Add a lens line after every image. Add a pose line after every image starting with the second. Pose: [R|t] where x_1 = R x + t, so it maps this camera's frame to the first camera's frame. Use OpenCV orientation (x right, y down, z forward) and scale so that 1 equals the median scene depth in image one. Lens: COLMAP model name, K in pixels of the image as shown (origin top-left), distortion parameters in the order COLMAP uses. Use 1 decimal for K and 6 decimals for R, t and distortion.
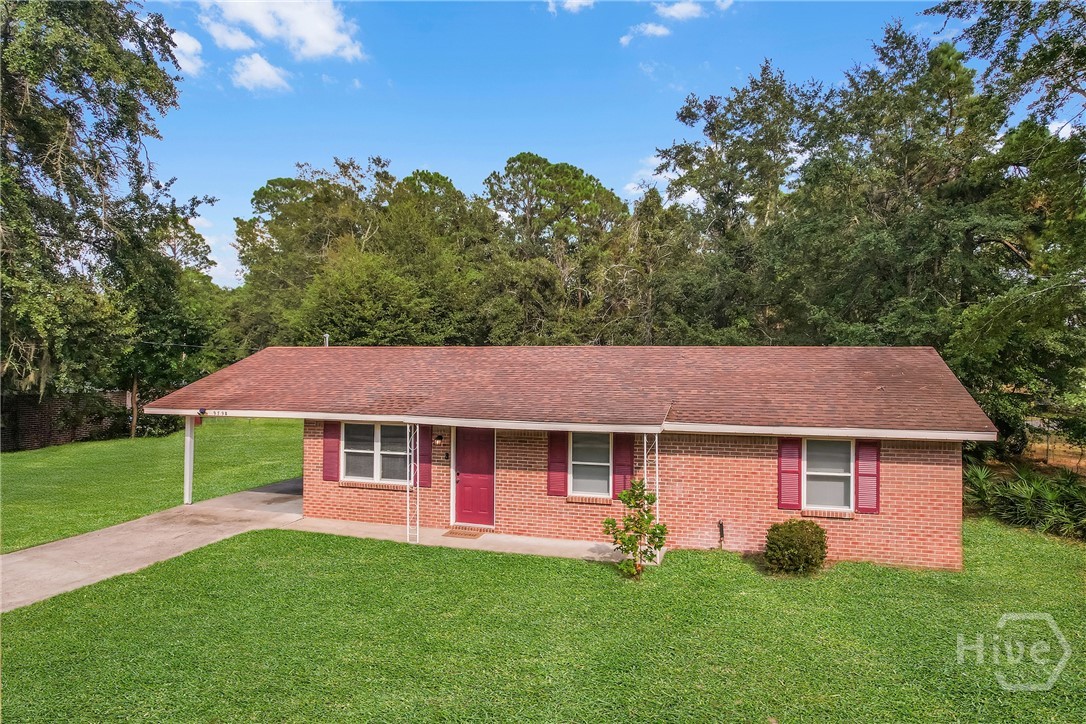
lens RADIAL K [[683.6, 0, 547.5], [0, 683.6, 355.8], [0, 0, 1]] dist [-0.007368, 0.002357]
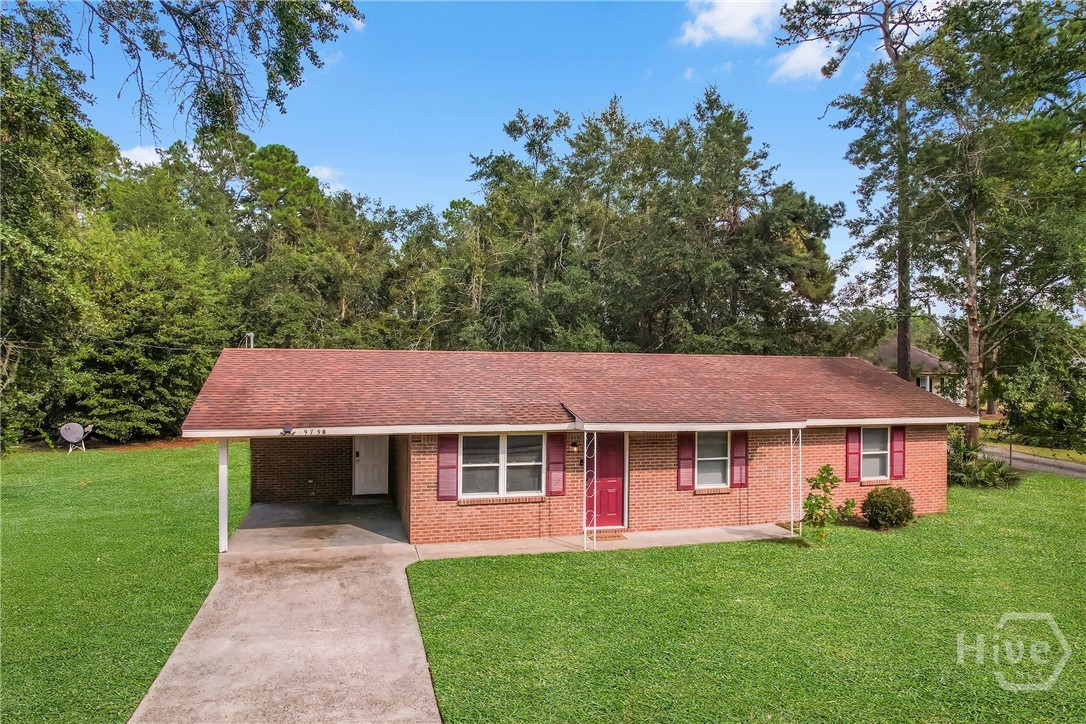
lens RADIAL K [[683.6, 0, 547.0], [0, 683.6, 366.5], [0, 0, 1]] dist [-0.007368, 0.002357]
pose [[0.859651, -0.002246, 0.510877, -0.703922], [-0.005389, 0.999895, 0.013464, -0.006947], [-0.510854, -0.014328, 0.859548, 0.168033]]
